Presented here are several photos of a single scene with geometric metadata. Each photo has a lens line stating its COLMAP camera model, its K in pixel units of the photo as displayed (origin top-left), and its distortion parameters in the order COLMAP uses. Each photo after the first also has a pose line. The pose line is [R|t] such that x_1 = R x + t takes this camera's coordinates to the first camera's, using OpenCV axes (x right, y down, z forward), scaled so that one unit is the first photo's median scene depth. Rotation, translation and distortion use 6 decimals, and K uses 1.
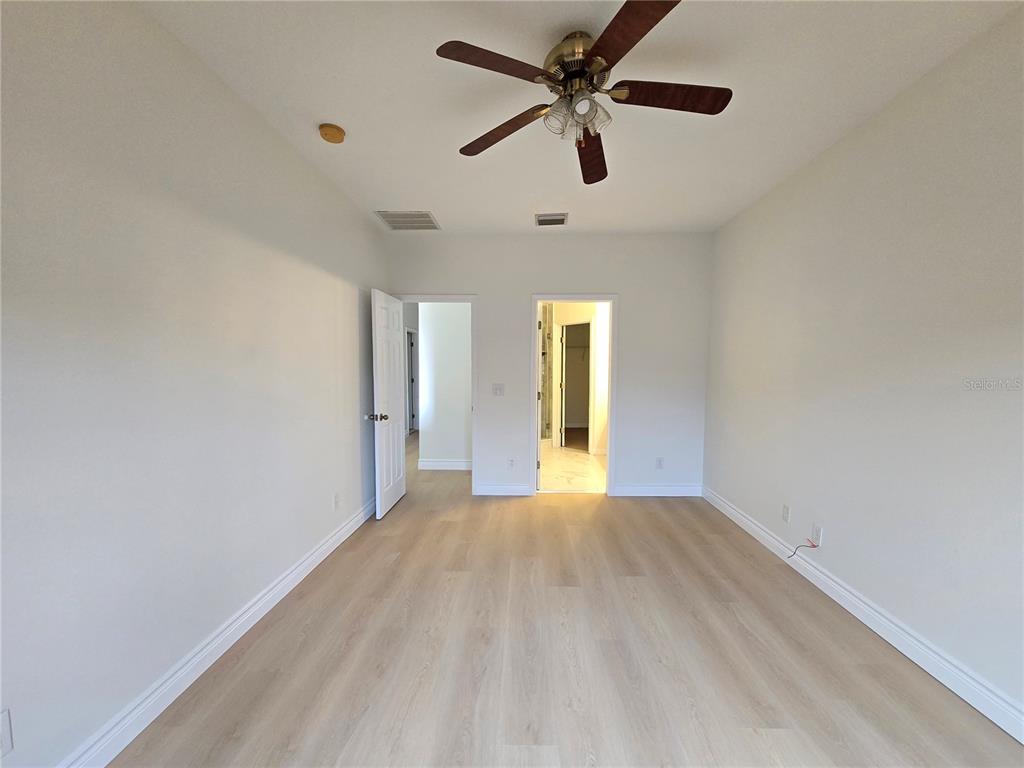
lens RADIAL K [[420.5, 0, 510.6], [0, 420.5, 383.4], [0, 0, 1]] dist [-0.000788, -0.001254]
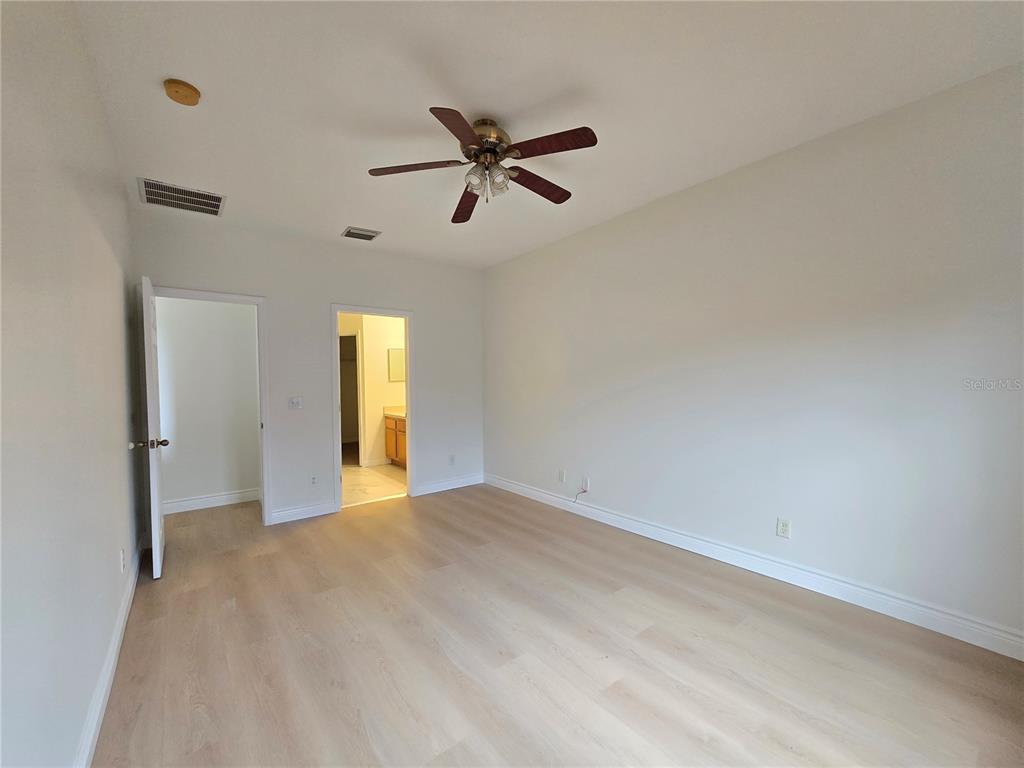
lens RADIAL K [[420.5, 0, 520.1], [0, 420.5, 380.4], [0, 0, 1]] dist [-0.000788, -0.001254]
pose [[0.765016, -0.011919, 0.643901, -0.288533], [0.040751, 0.998721, -0.029928, 0.015309], [-0.642721, 0.049135, 0.764523, -0.018886]]
